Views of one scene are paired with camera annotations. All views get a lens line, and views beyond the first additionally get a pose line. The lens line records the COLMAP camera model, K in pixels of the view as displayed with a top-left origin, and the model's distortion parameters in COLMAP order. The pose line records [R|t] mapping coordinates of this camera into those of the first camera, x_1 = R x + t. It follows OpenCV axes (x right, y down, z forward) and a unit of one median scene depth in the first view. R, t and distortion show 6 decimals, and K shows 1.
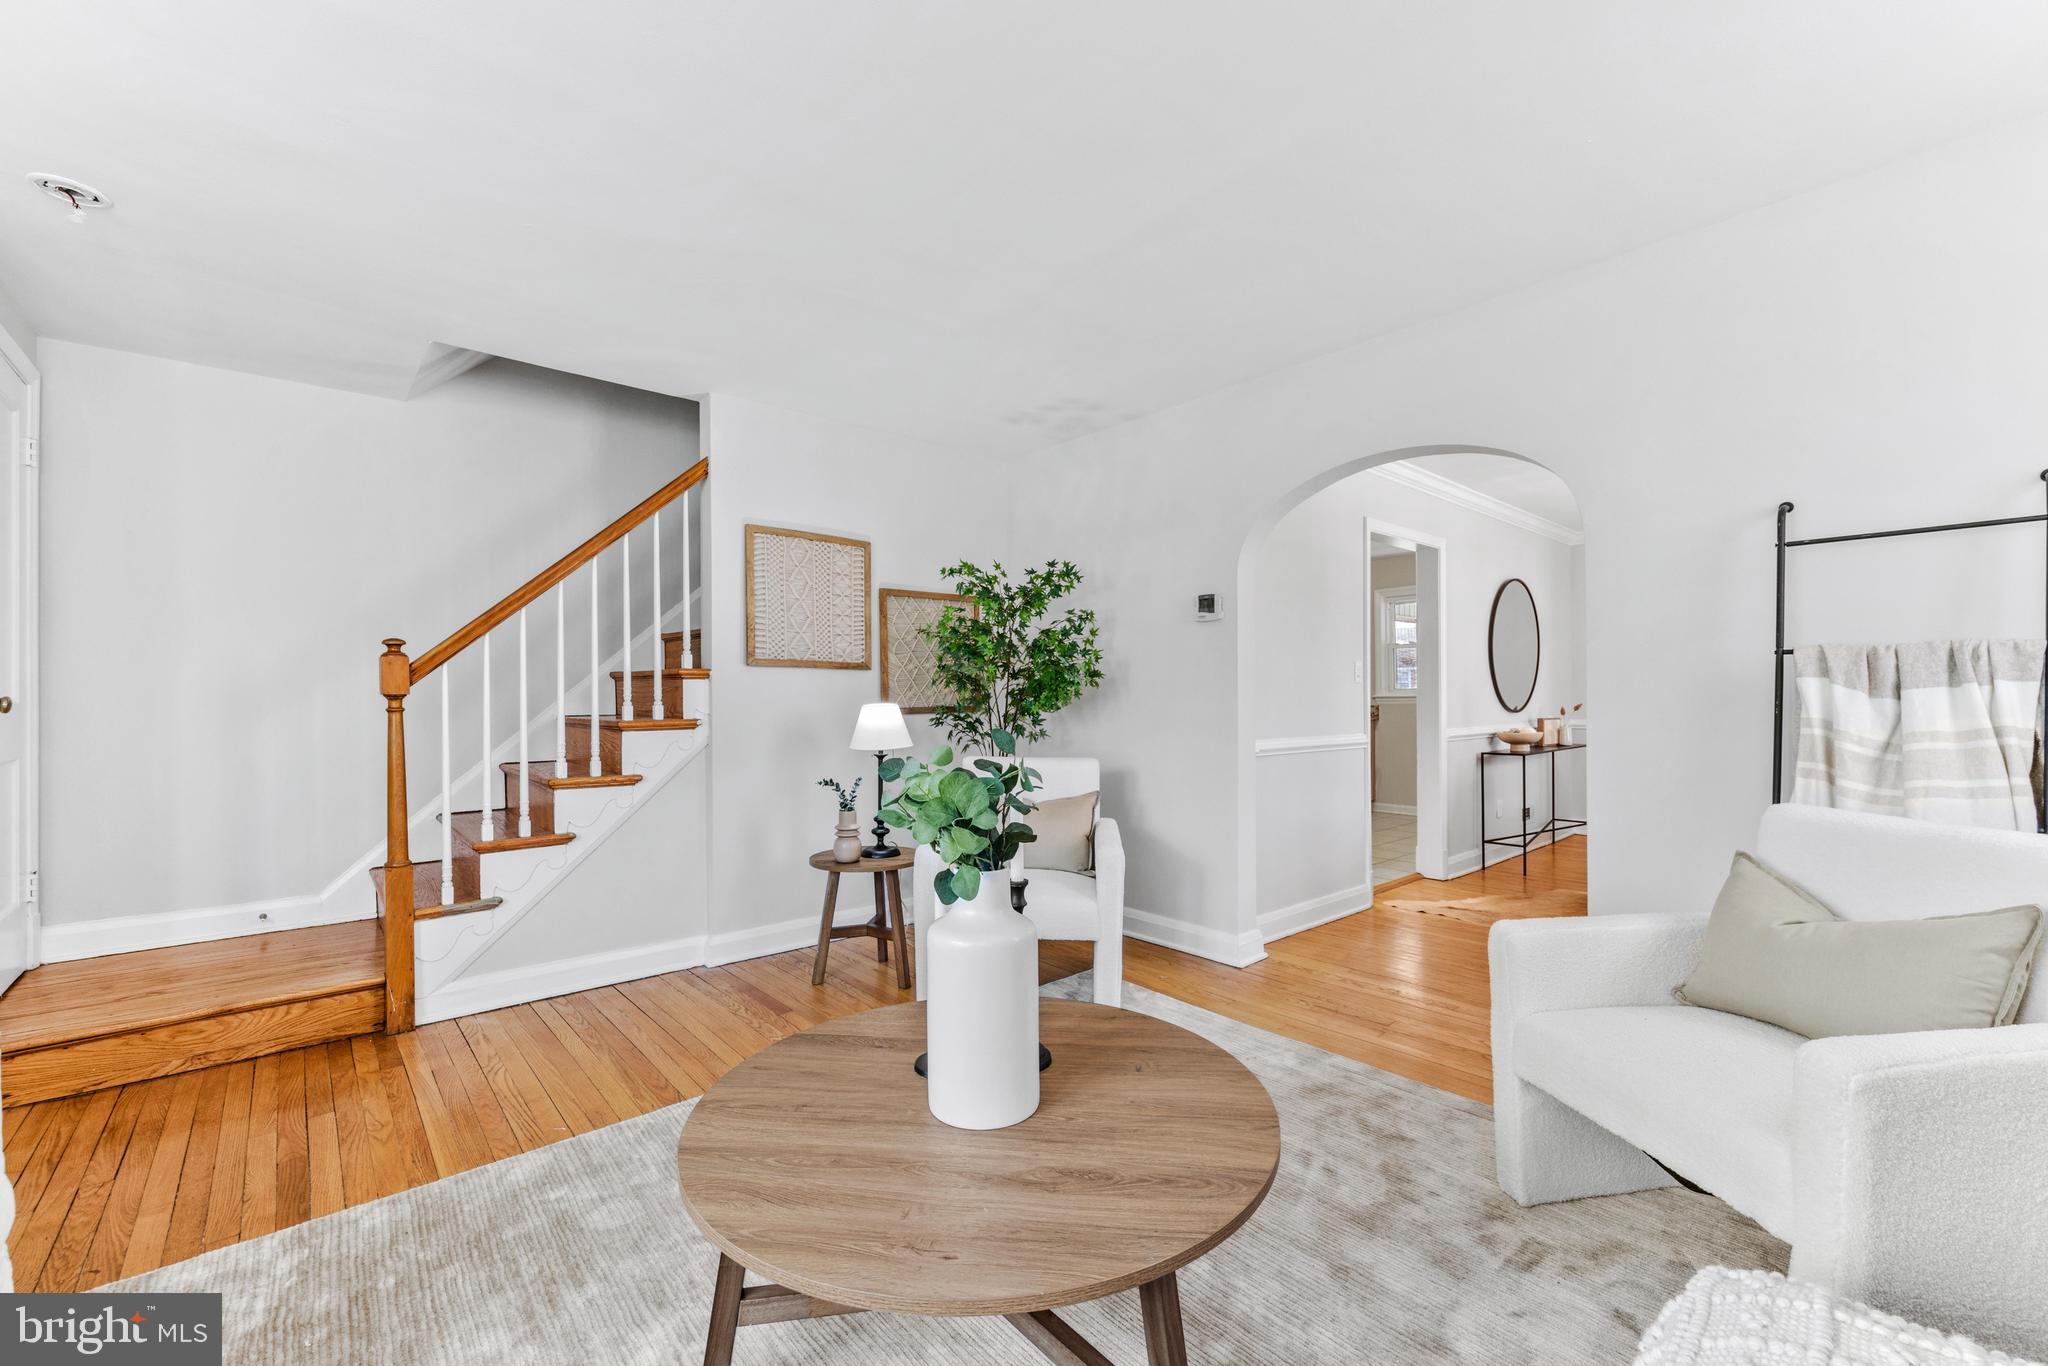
lens RADIAL K [[818.5, 0, 1020.0], [0, 818.5, 696.8], [0, 0, 1]] dist [-0.001272, -0.000034]
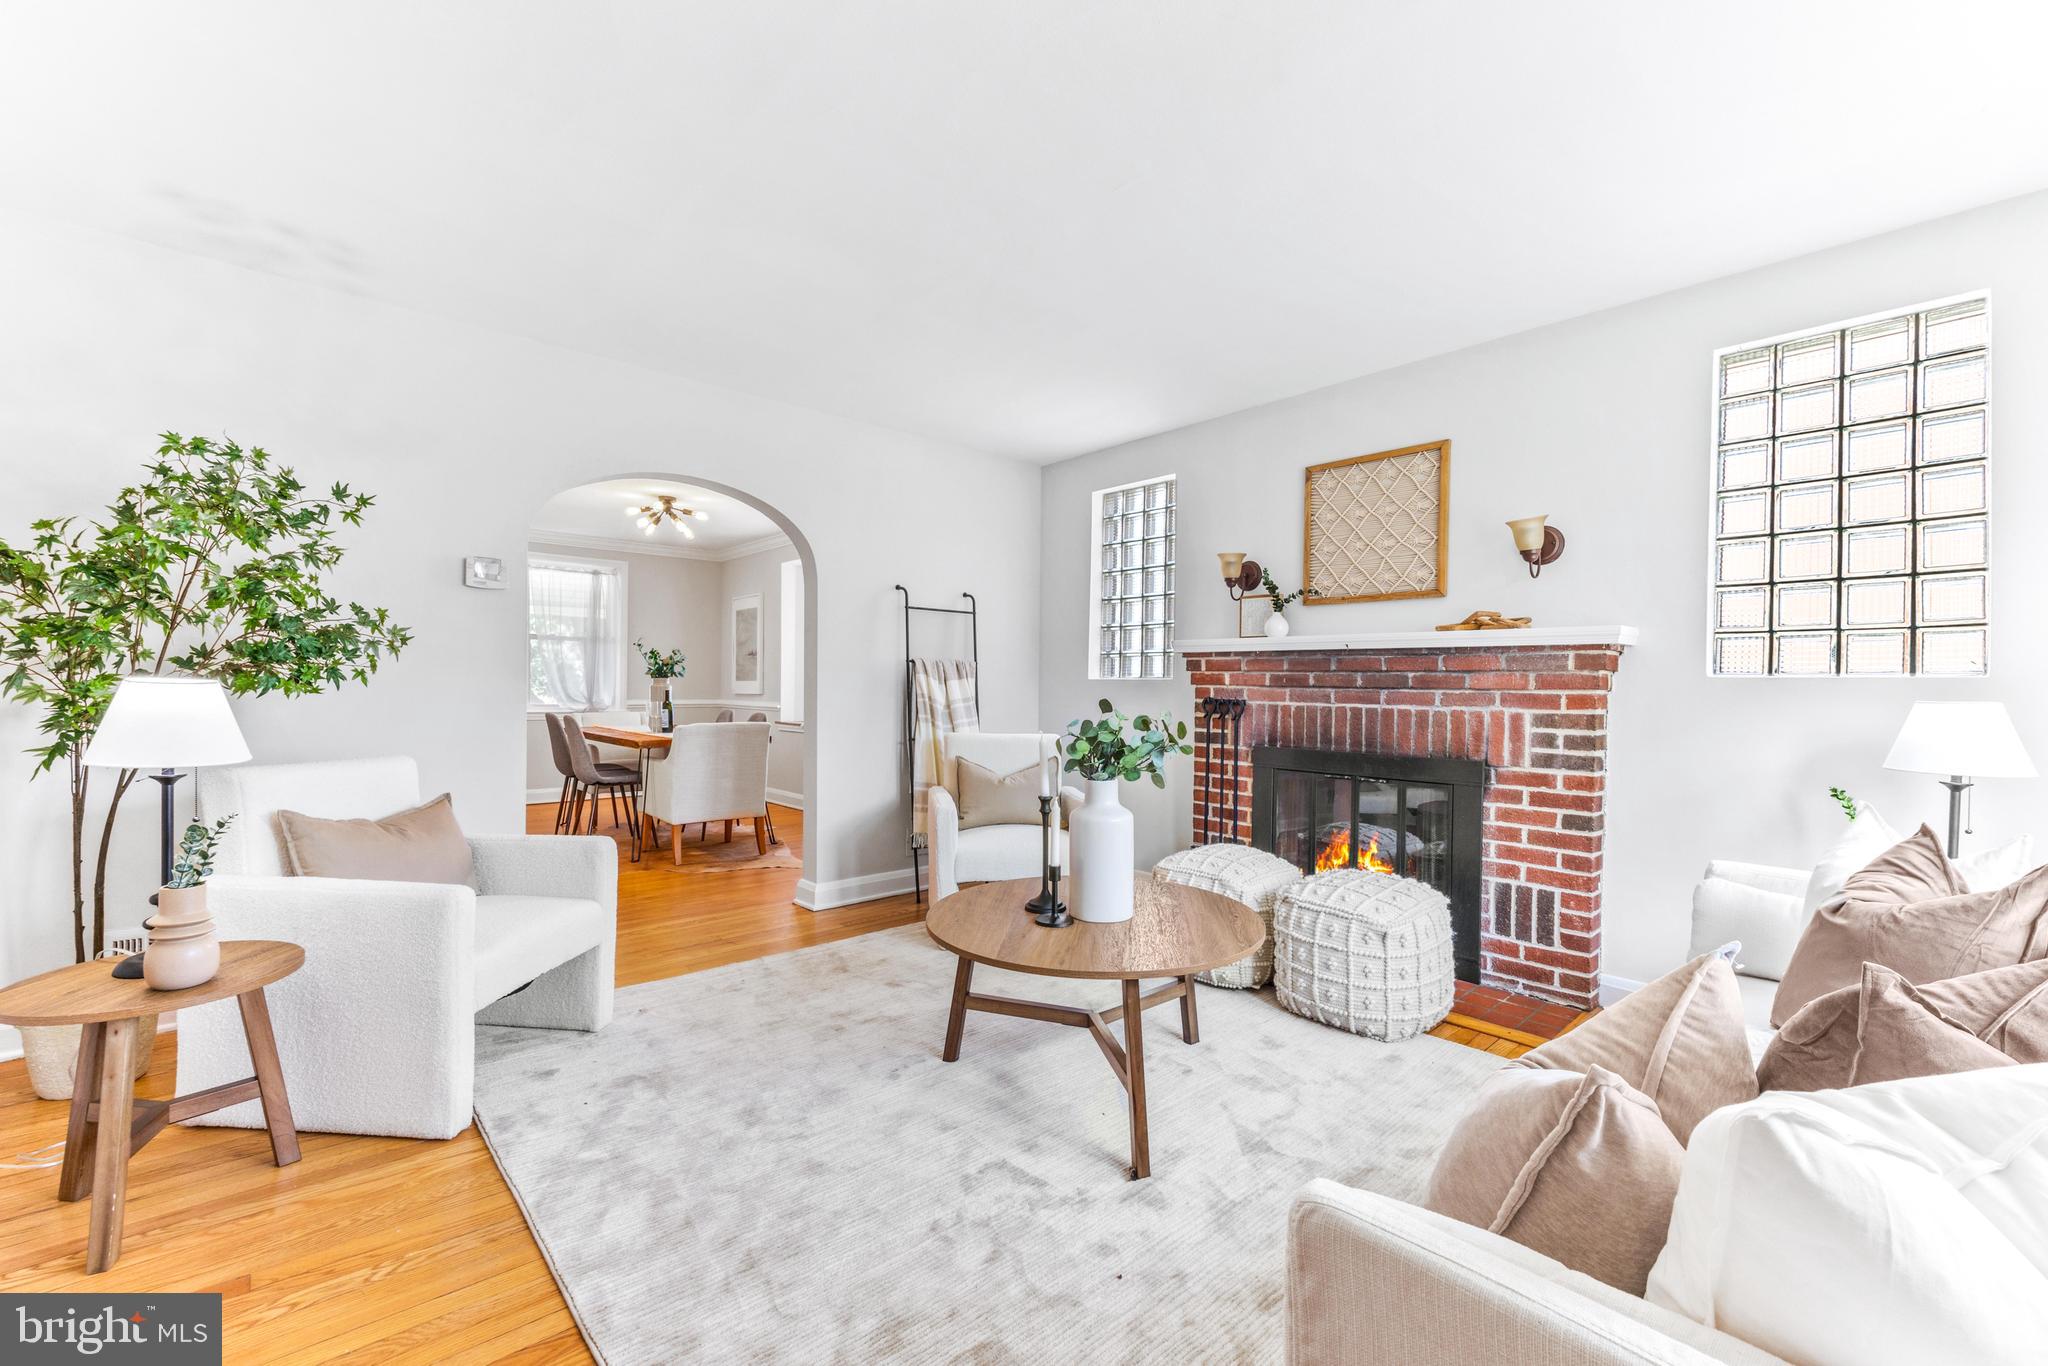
lens RADIAL K [[851.3, 0, 1024.6], [0, 851.3, 691.2], [0, 0, 1]] dist [-0.000752, 0.000218]
pose [[-0.015293, -0.001450, 0.999882, -0.869194], [-0.012851, 0.999917, 0.001253, 0.010283], [-0.999800, -0.012831, -0.015310, 0.555200]]
